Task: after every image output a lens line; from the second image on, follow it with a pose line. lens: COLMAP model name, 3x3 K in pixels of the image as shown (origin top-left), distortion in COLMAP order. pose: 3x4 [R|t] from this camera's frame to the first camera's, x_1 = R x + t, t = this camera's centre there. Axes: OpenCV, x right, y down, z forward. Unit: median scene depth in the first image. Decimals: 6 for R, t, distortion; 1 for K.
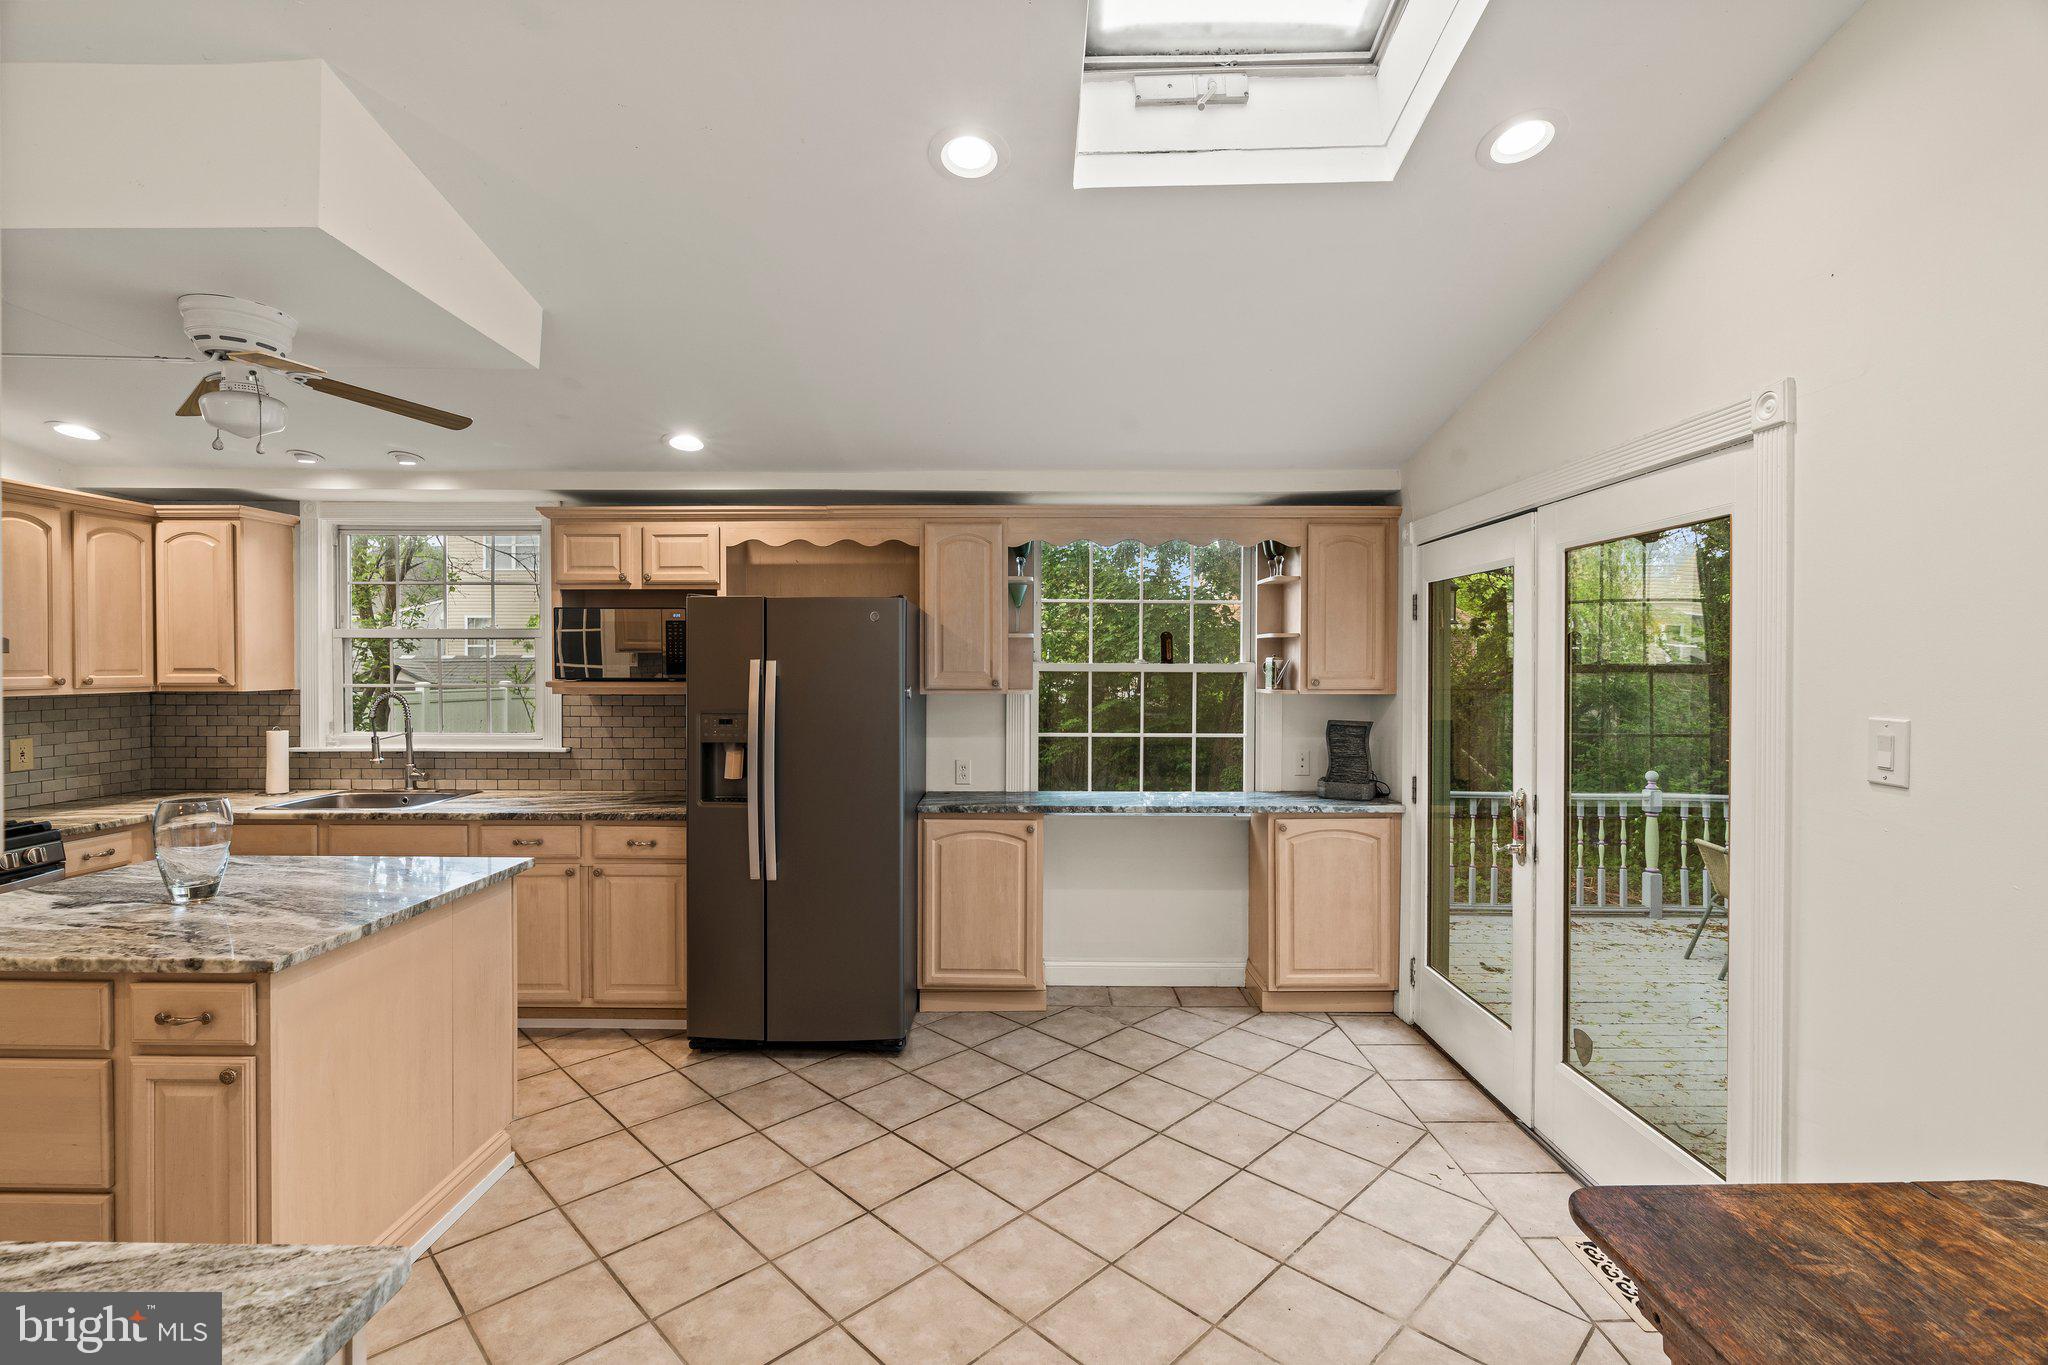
lens RADIAL K [[924.3, 0, 1008.8], [0, 924.3, 673.5], [0, 0, 1]] dist [-0.001016, 0.000942]
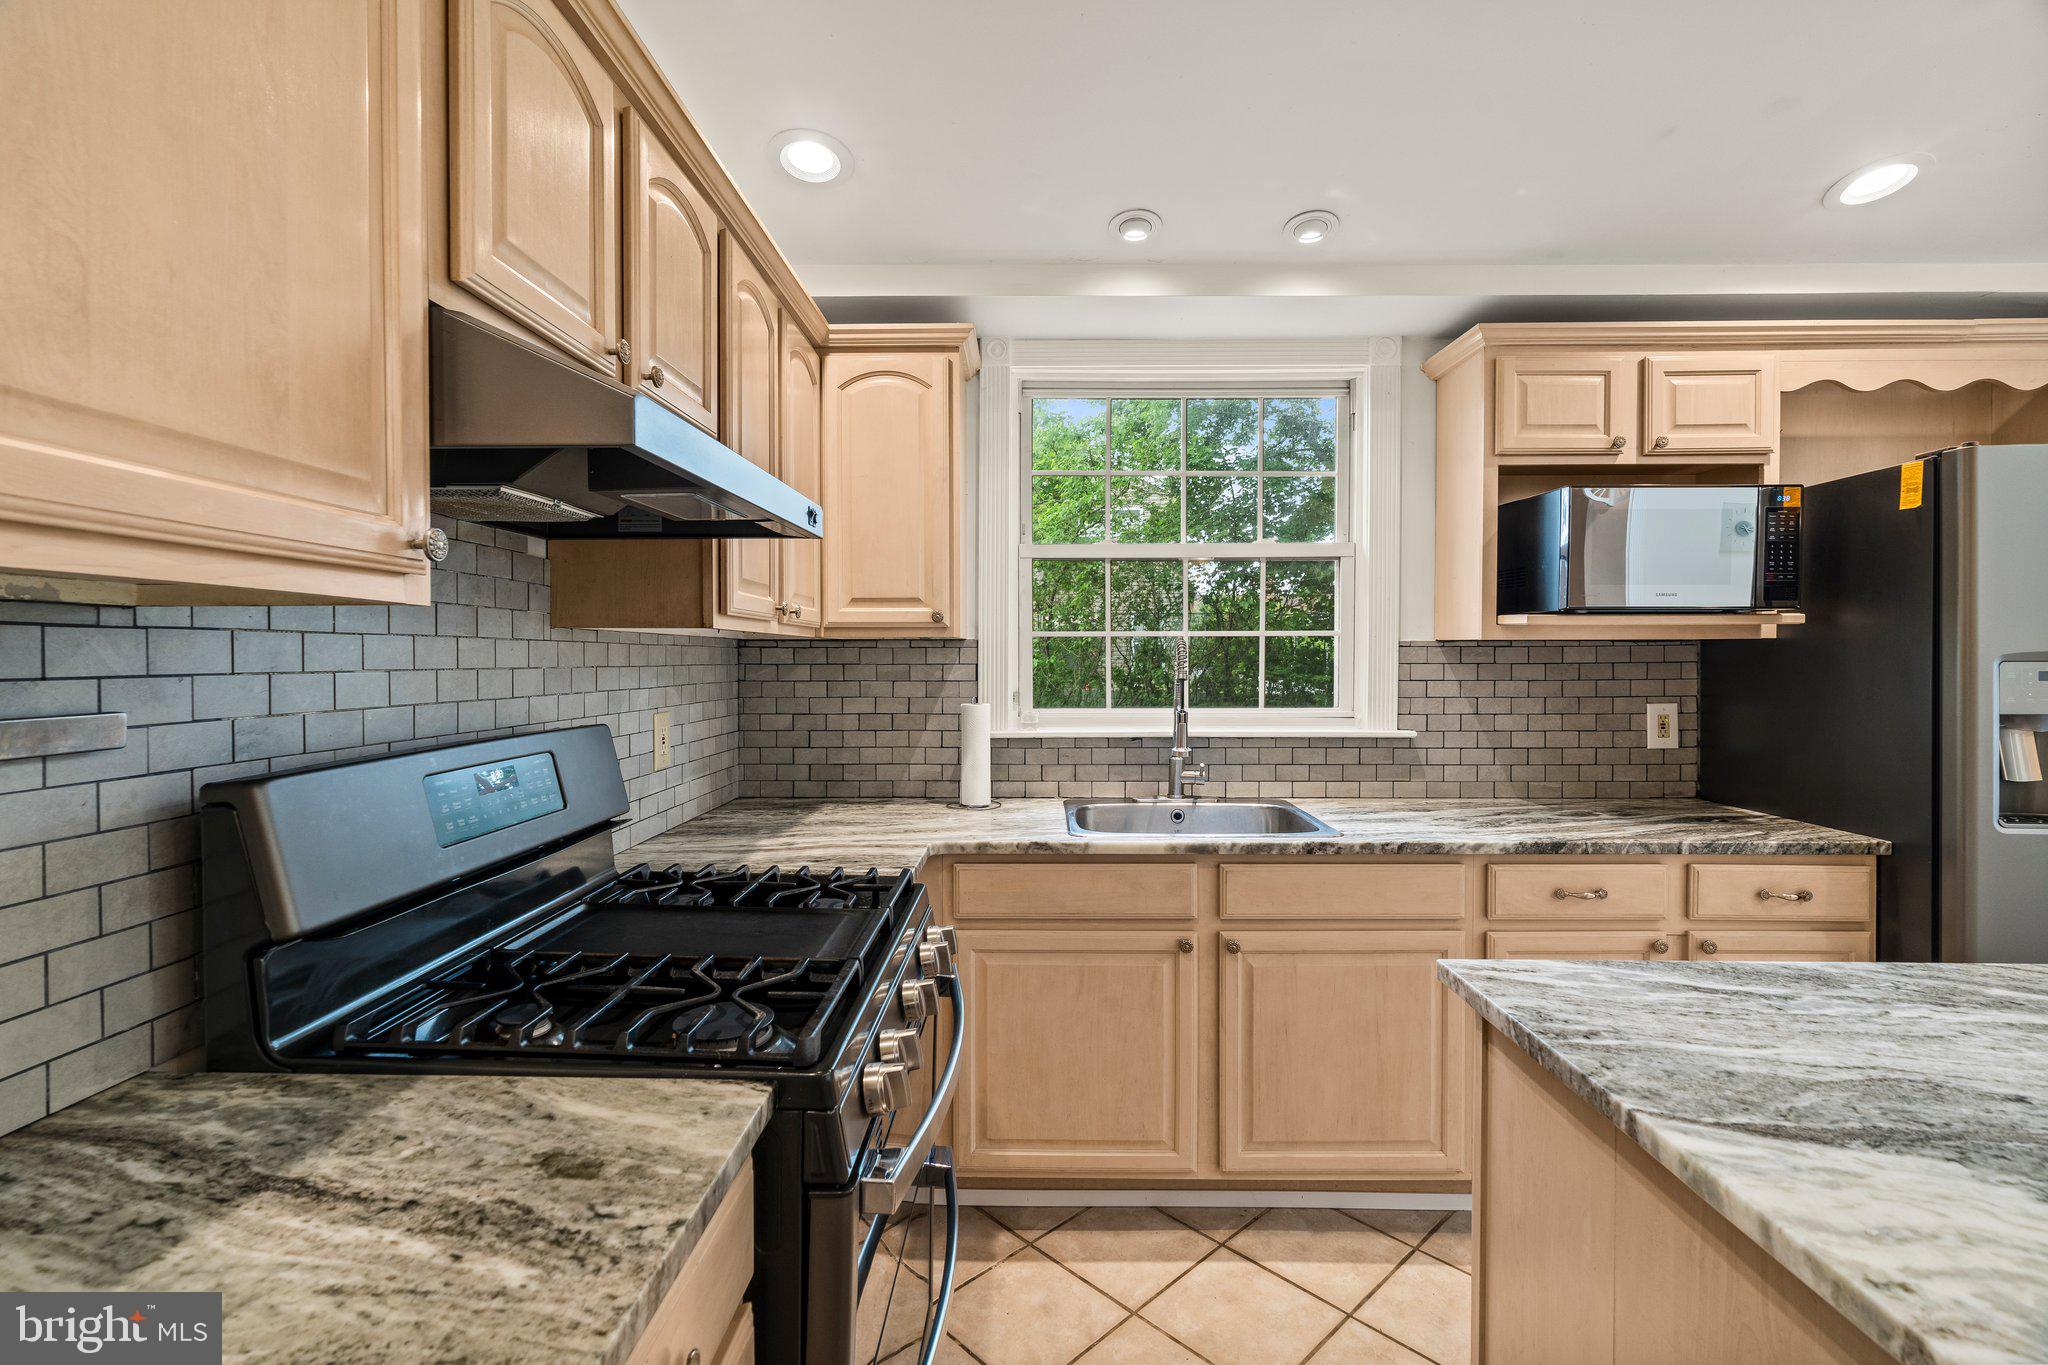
lens RADIAL K [[922.0, 0, 1031.6], [0, 922.0, 670.8], [0, 0, 1]] dist [-0.019089, 0.008730]
pose [[0.999987, -0.002342, -0.004447, -0.777895], [0.002352, 0.999995, 0.002119, 0.040386], [0.004442, -0.002129, 0.999988, 0.399344]]
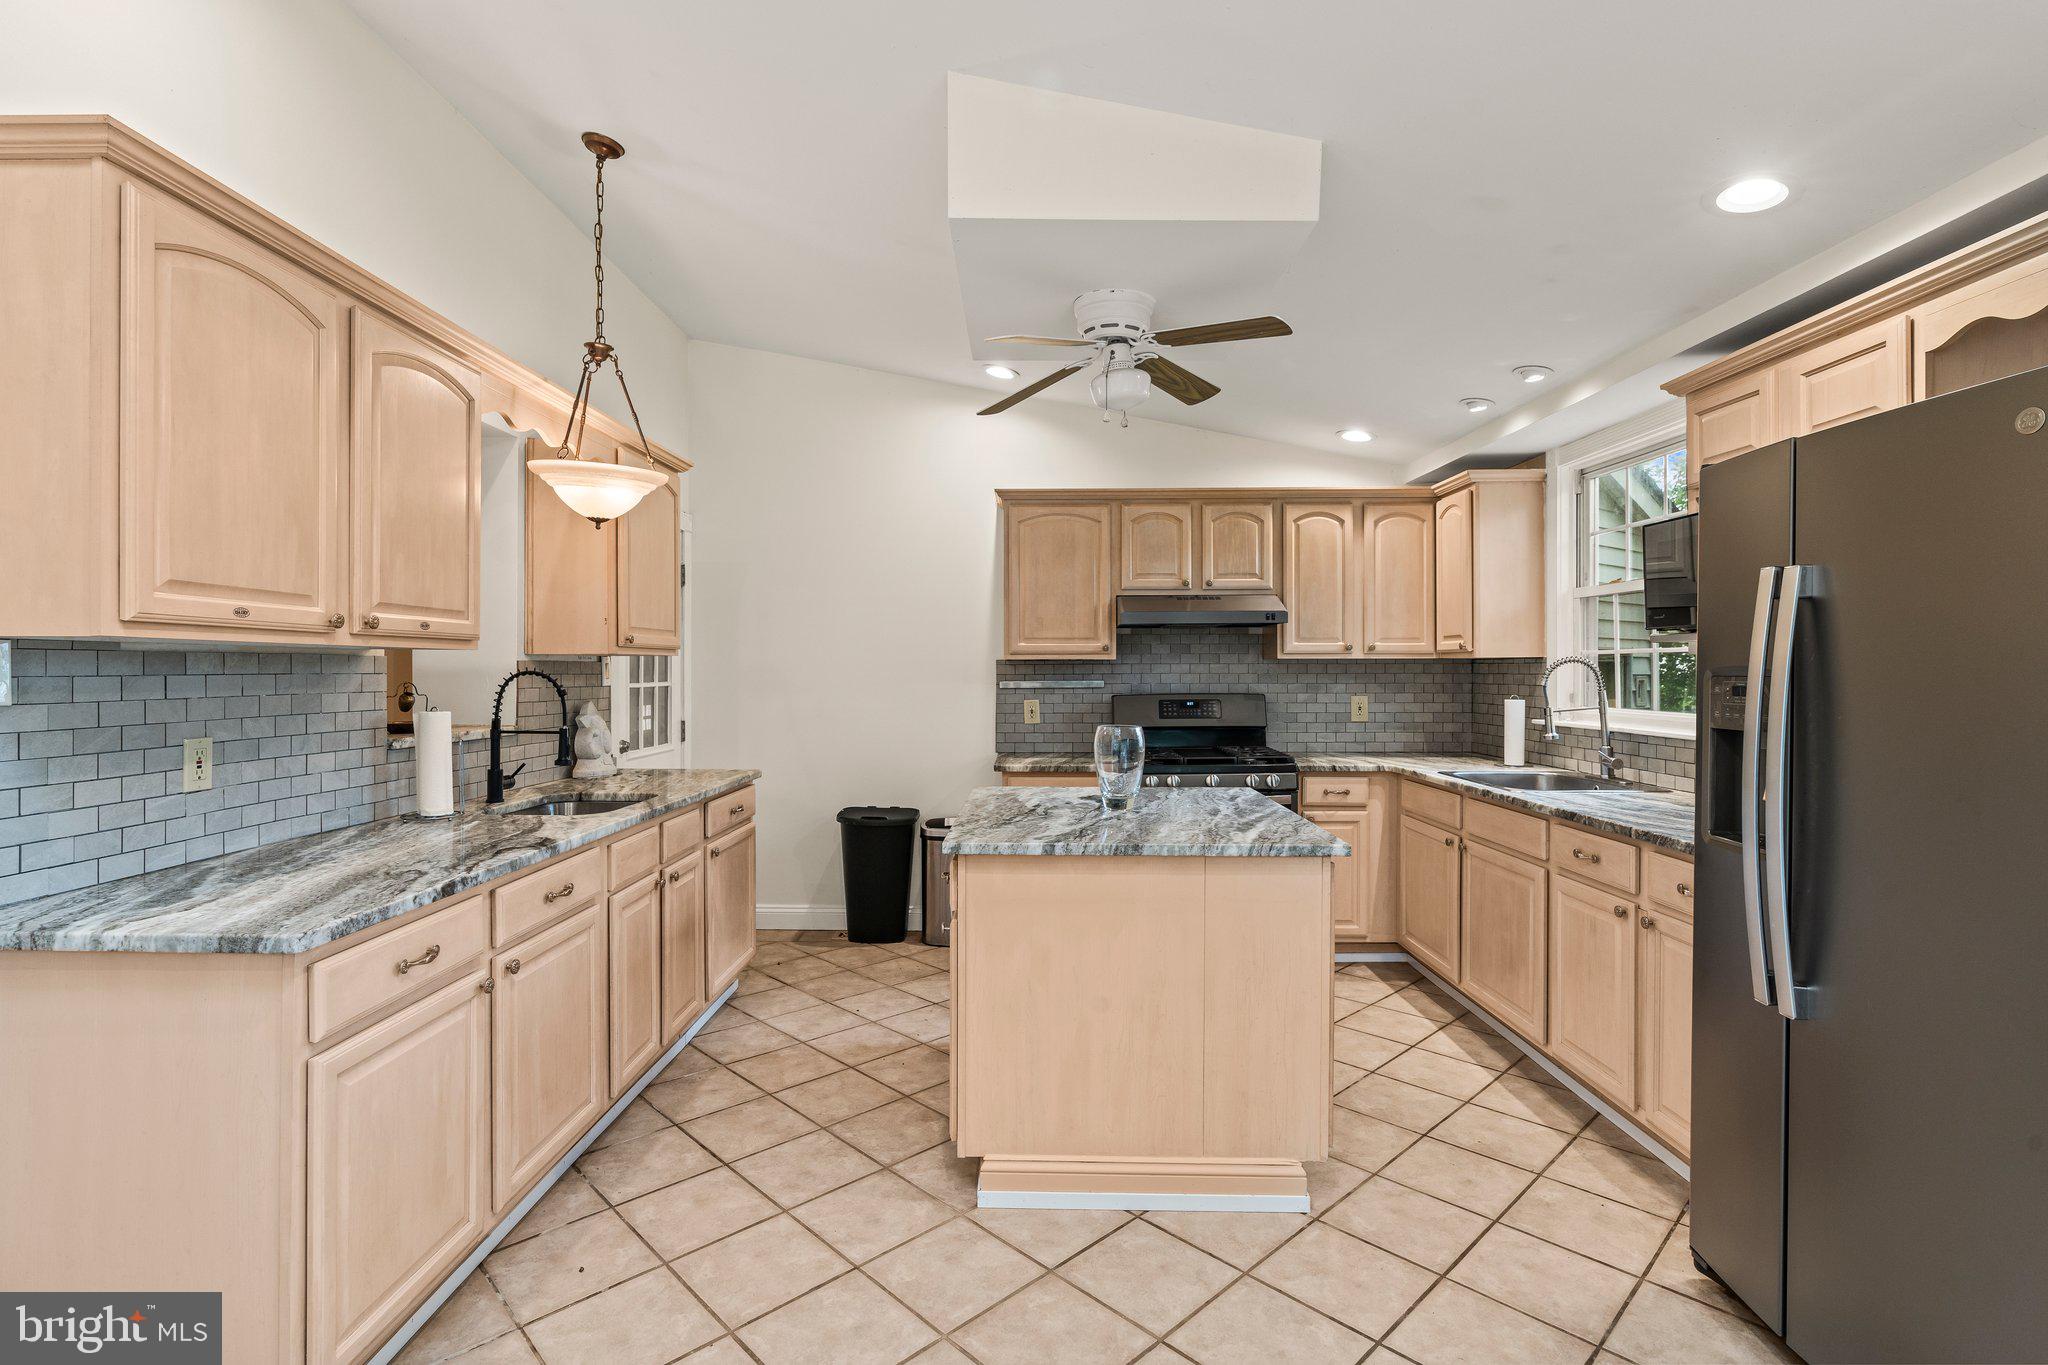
lens RADIAL K [[975.8, 0, 1009.7], [0, 975.8, 676.4], [0, 0, 1]] dist [-0.003920, 0.000880]
pose [[-0.003782, 0.006506, -0.999972, 0.219096], [-0.010253, 0.999926, 0.006544, 0.038218], [0.999940, 0.010278, -0.003715, 0.502154]]
